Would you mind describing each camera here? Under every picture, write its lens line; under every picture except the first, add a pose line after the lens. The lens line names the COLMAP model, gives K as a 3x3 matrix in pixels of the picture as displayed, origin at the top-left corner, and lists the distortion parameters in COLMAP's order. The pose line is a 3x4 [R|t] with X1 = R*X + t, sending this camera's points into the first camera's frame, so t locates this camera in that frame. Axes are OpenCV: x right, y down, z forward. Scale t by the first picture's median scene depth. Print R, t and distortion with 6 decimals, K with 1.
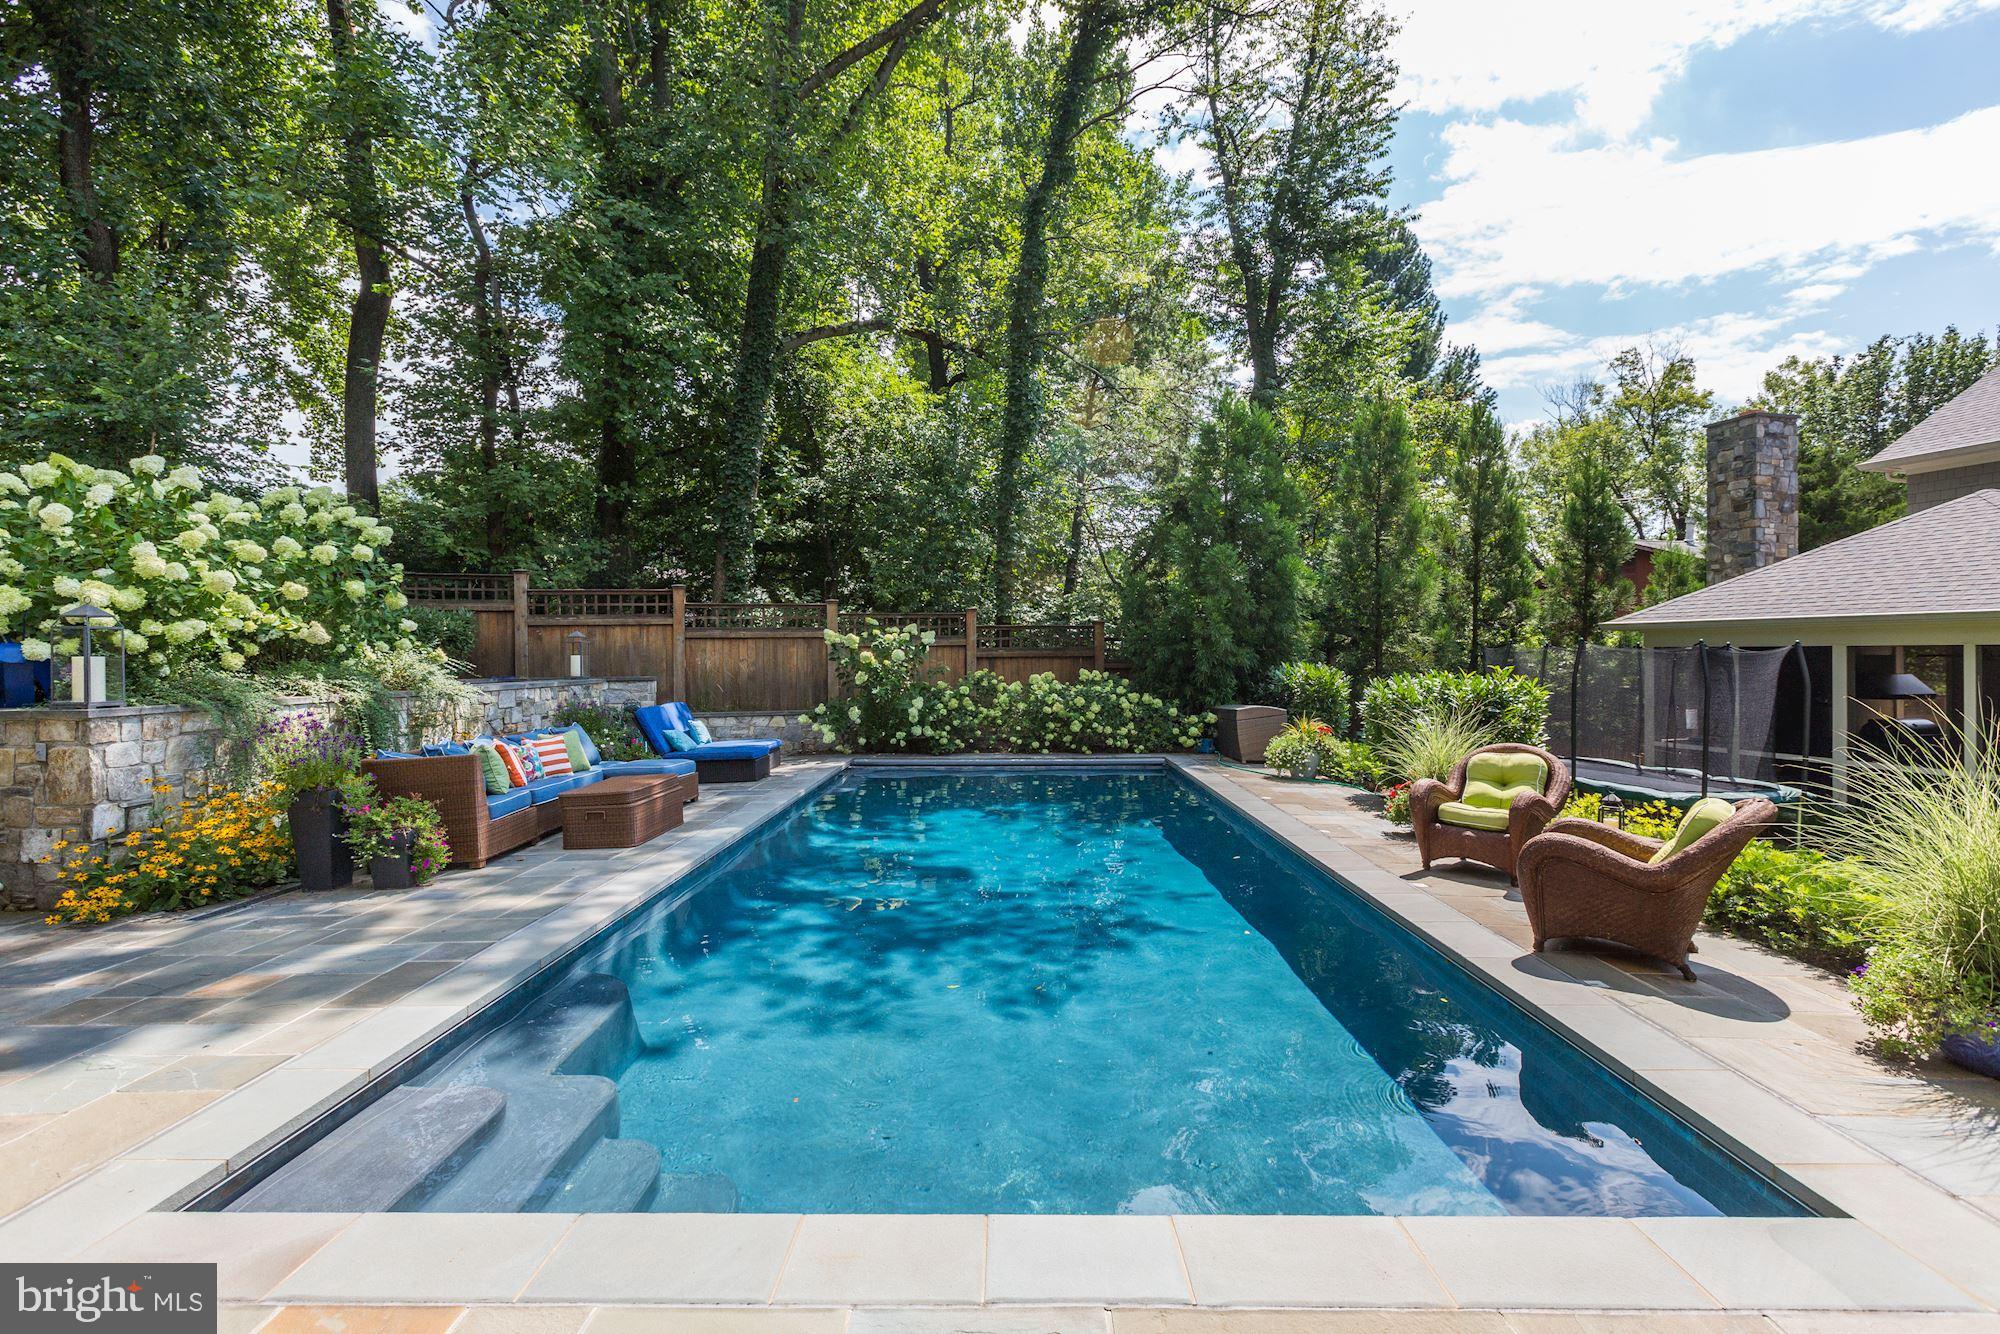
lens RADIAL K [[927.5, 0, 969.4], [0, 927.5, 668.5], [0, 0, 1]] dist [0.001190, -0.000342]
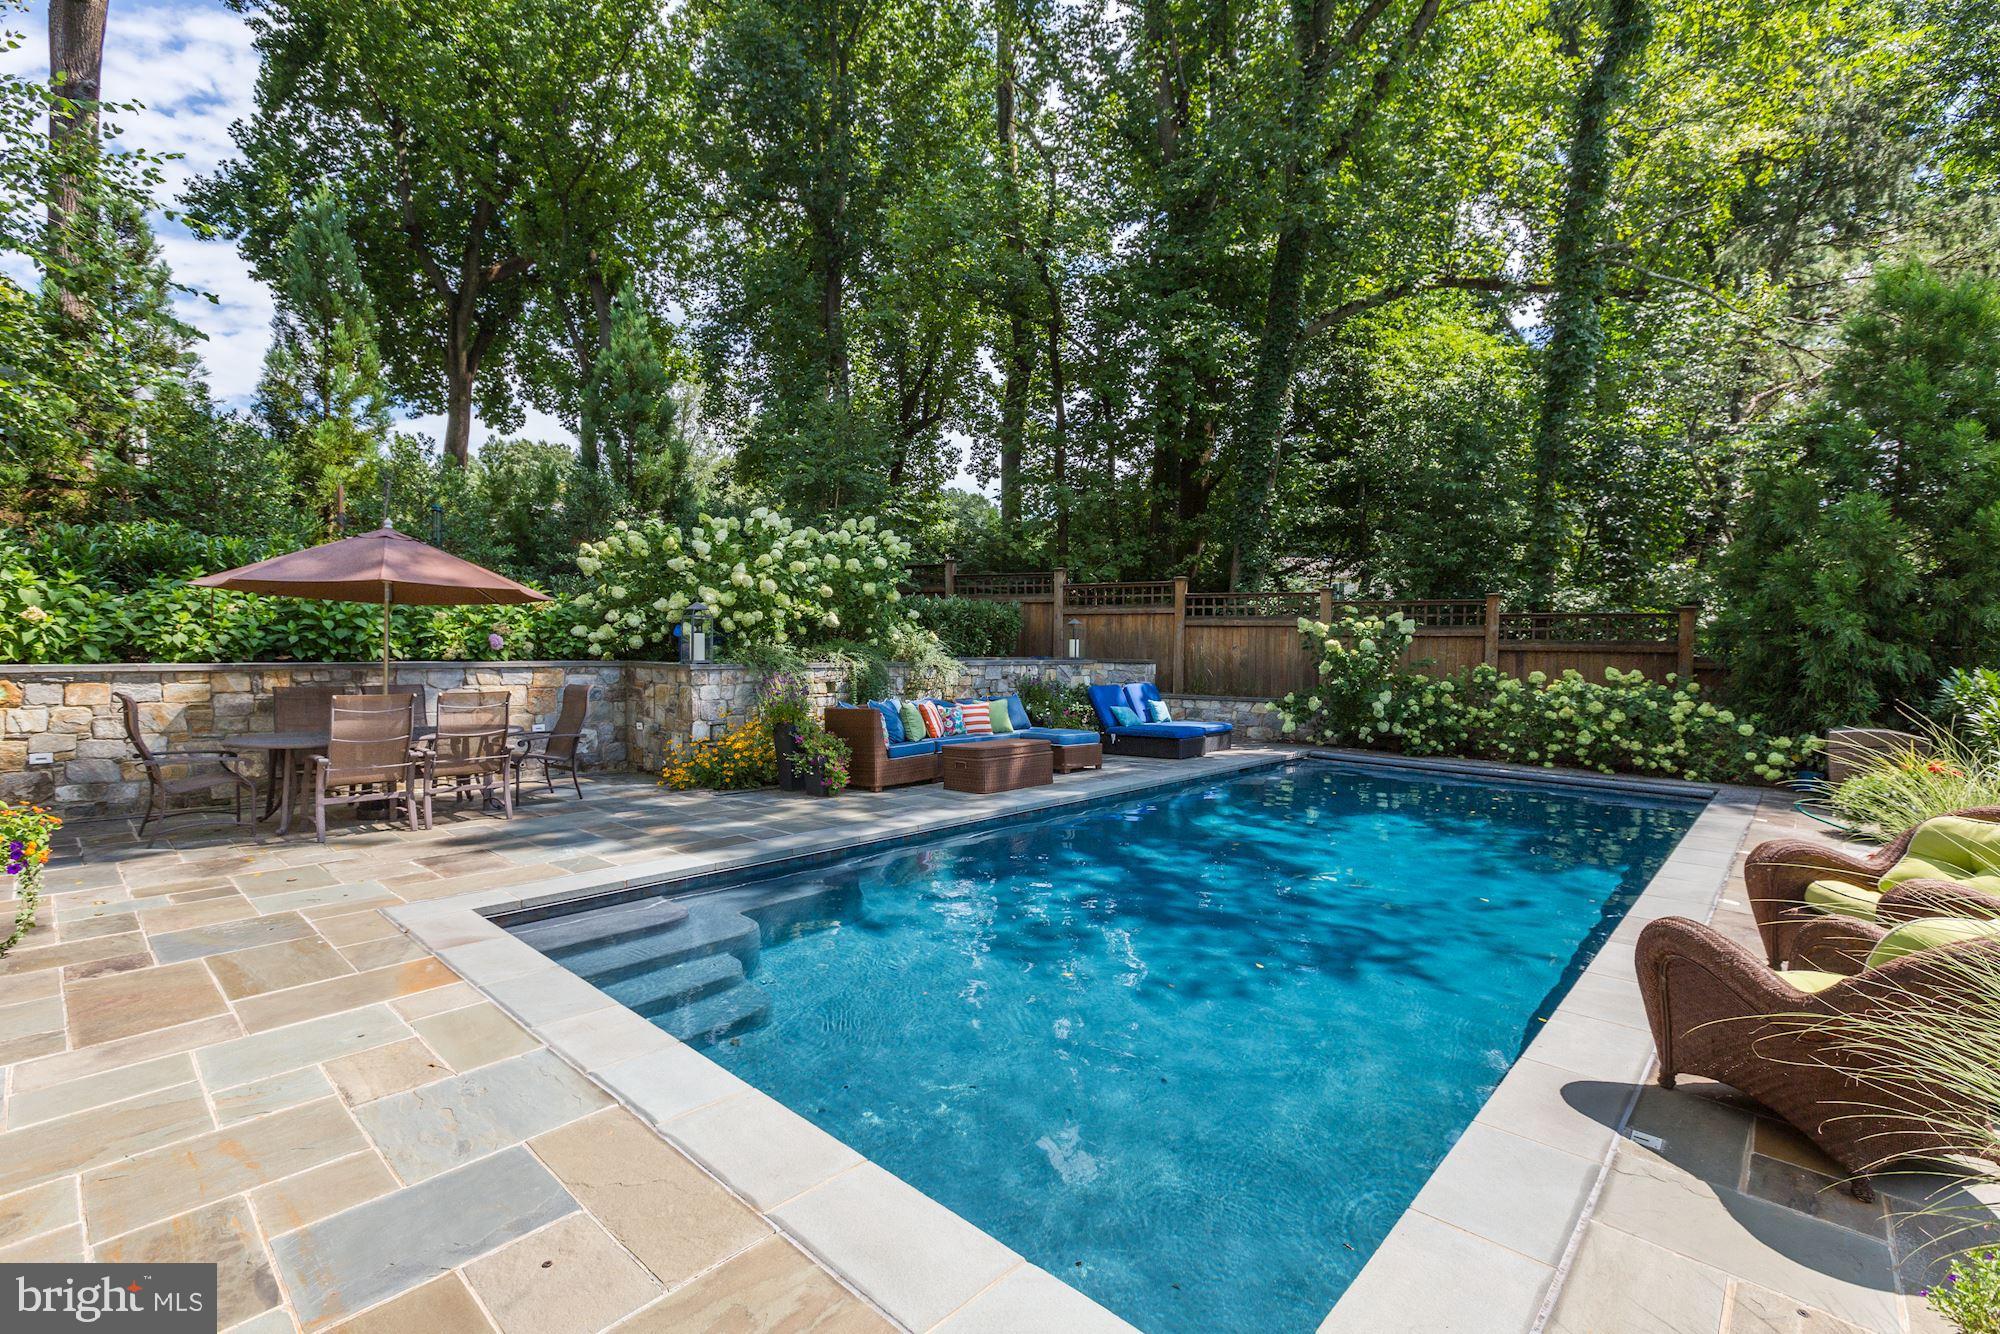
lens RADIAL K [[927.5, 0, 1018.6], [0, 927.5, 664.4], [0, 0, 1]] dist [0.001190, -0.000342]
pose [[0.738398, 0.033470, -0.673534, 0.294734], [-0.028473, 0.999424, 0.018450, -0.002011], [0.673763, 0.005555, 0.738926, 0.073162]]
